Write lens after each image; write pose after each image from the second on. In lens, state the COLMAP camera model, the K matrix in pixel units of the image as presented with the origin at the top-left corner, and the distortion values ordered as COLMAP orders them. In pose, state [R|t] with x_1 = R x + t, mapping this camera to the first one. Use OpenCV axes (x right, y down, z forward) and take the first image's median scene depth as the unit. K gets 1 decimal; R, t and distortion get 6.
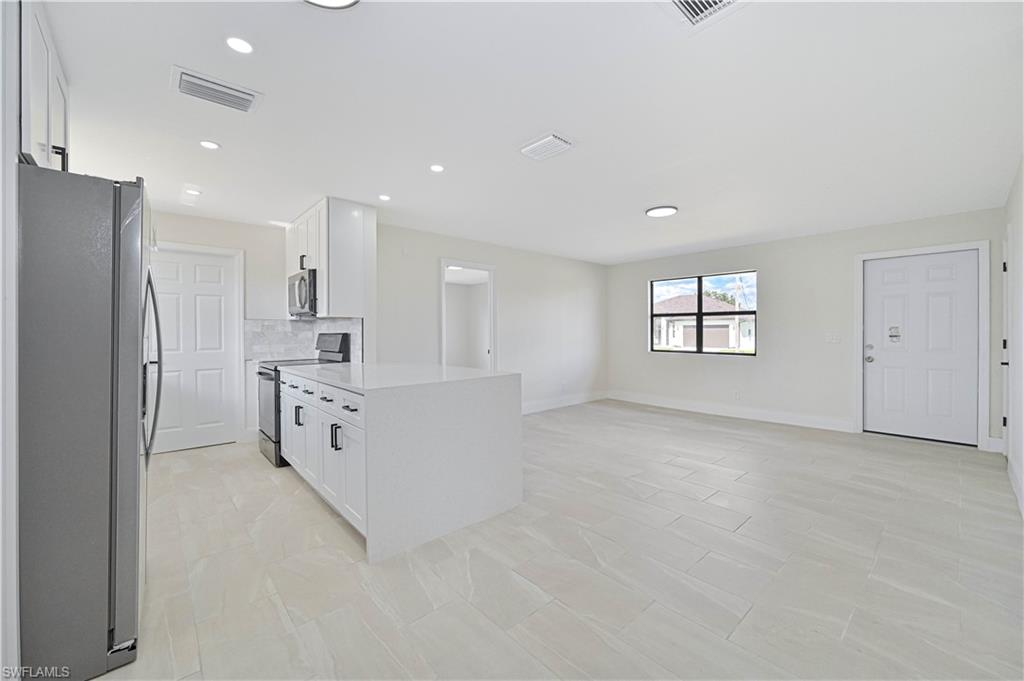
lens RADIAL K [[404.7, 0, 514.7], [0, 404.7, 336.4], [0, 0, 1]] dist [-0.001606, 0.000164]
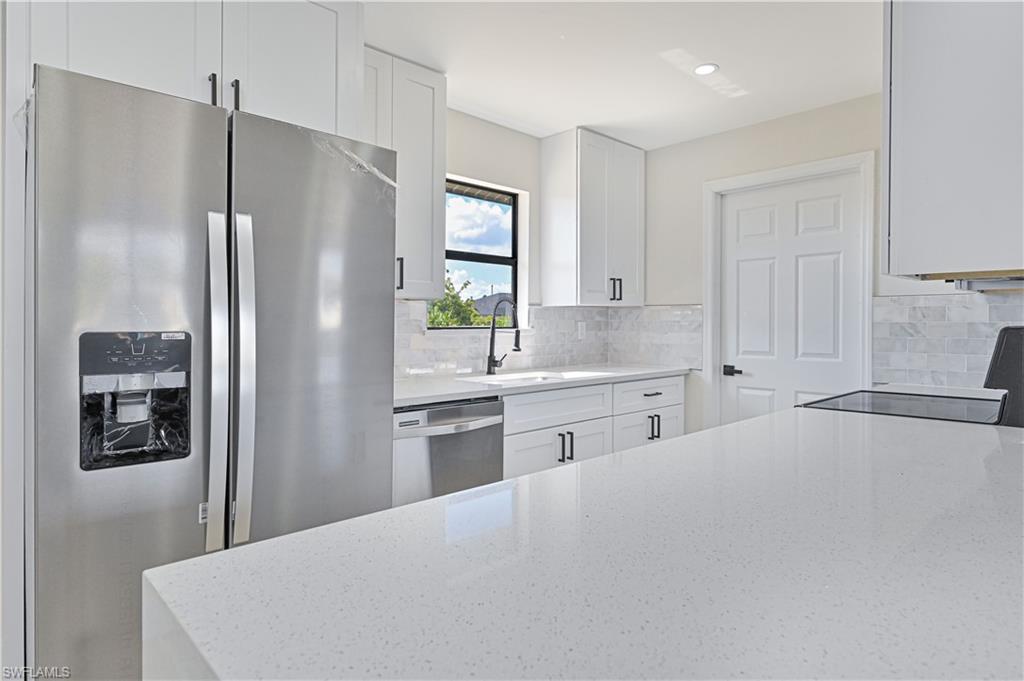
lens RADIAL K [[574.9, 0, 514.8], [0, 574.9, 330.4], [0, 0, 1]] dist [-0.001177, 0.000005]
pose [[0.034833, 0.013140, -0.999307, -0.013358], [-0.013609, 0.999827, 0.012672, -0.005236], [0.999300, 0.013159, 0.035006, 0.542349]]
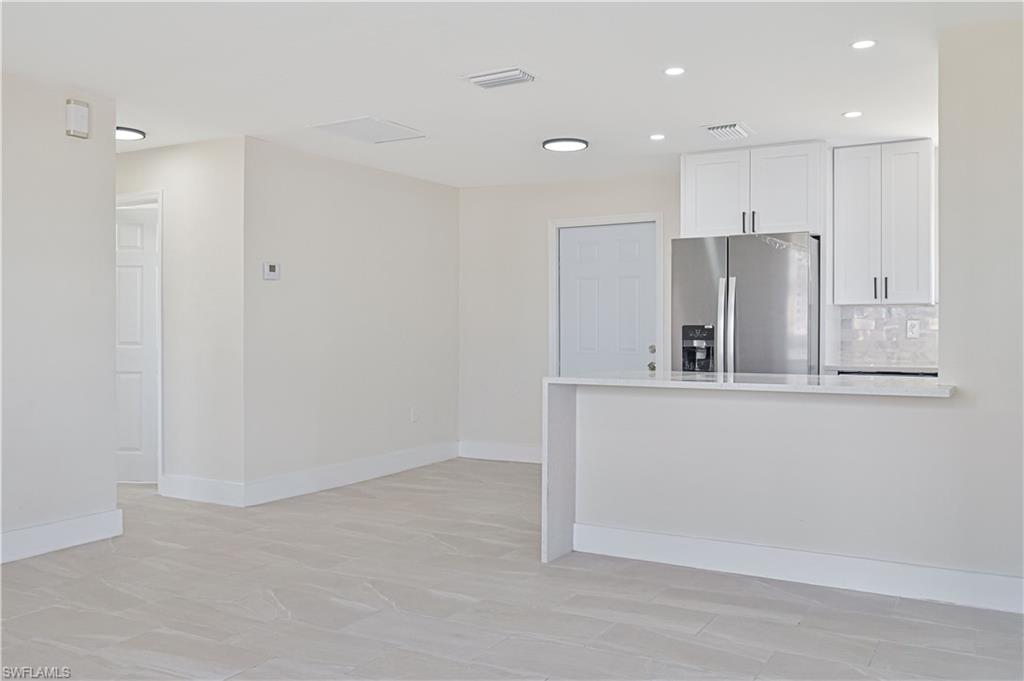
lens RADIAL K [[884.4, 0, 512.0], [0, 884.4, 340.5], [0, 0, 1]] dist [-0.005172, -0.000222]
pose [[-0.949744, 0.006264, -0.312965, 0.334891], [-0.000368, 0.999777, 0.021128, -0.002788], [0.313027, 0.020182, -0.949530, 1.490118]]
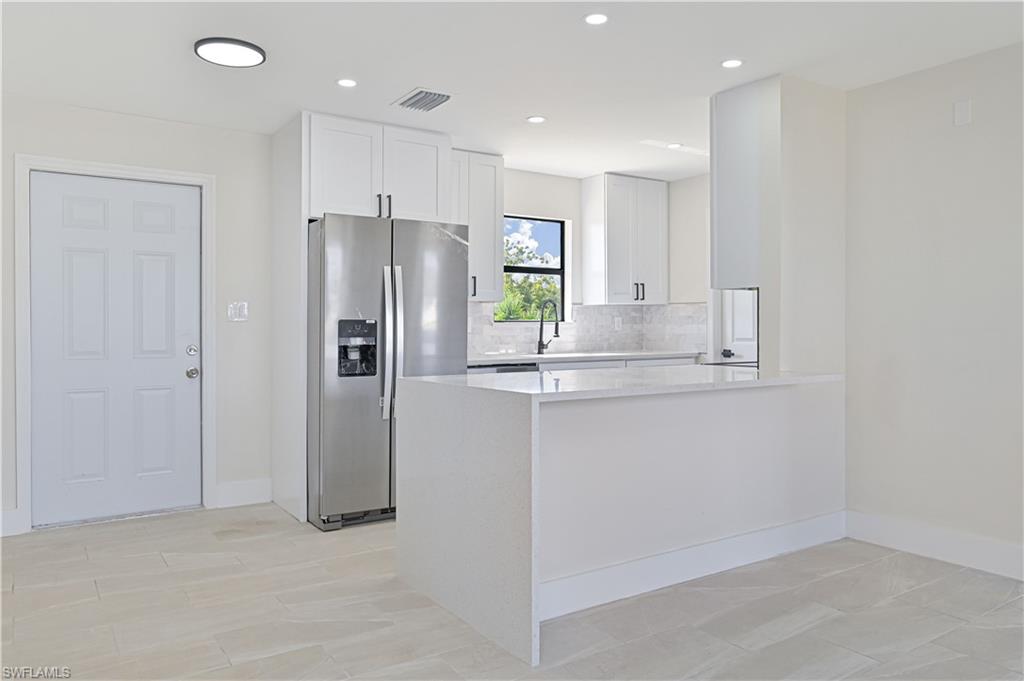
lens RADIAL K [[727.8, 0, 516.7], [0, 727.8, 322.2], [0, 0, 1]] dist [-0.003902, 0.000316]
pose [[-0.134292, -0.001866, -0.990940, 0.535736], [-0.008514, 0.999963, -0.000729, 0.004361], [0.990905, 0.008339, -0.134303, 0.667810]]
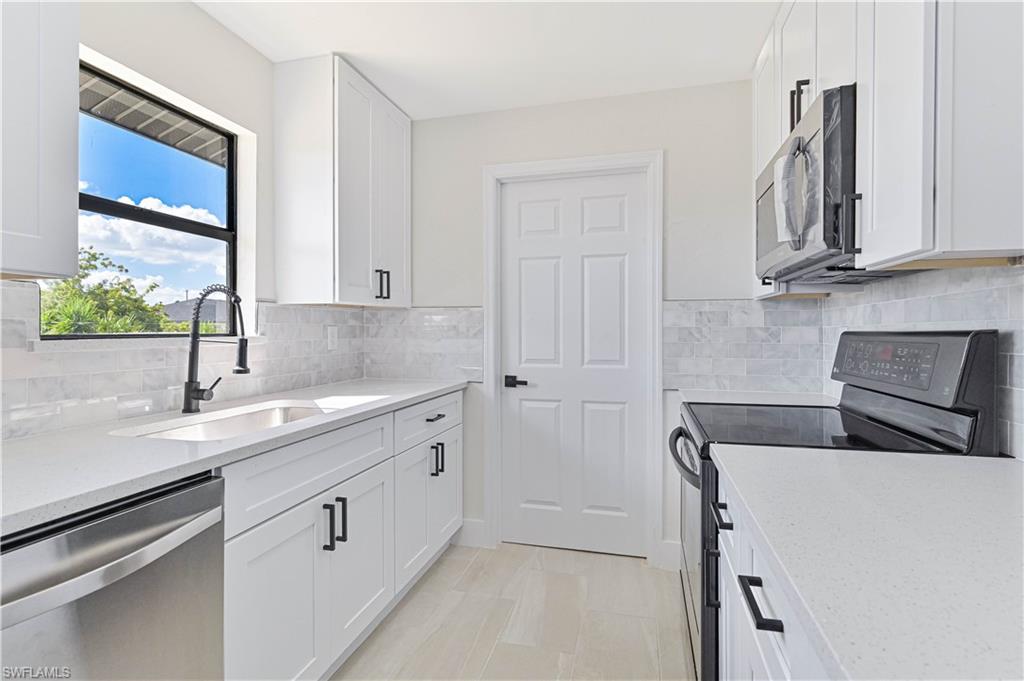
lens RADIAL K [[489.4, 0, 515.3], [0, 489.4, 335.1], [0, 0, 1]] dist [-0.002190, -0.000340]
pose [[0.553699, 0.009325, -0.832665, -0.290791], [-0.010942, 0.999932, 0.003923, -0.003281], [0.832645, 0.006939, 0.553764, 0.537488]]
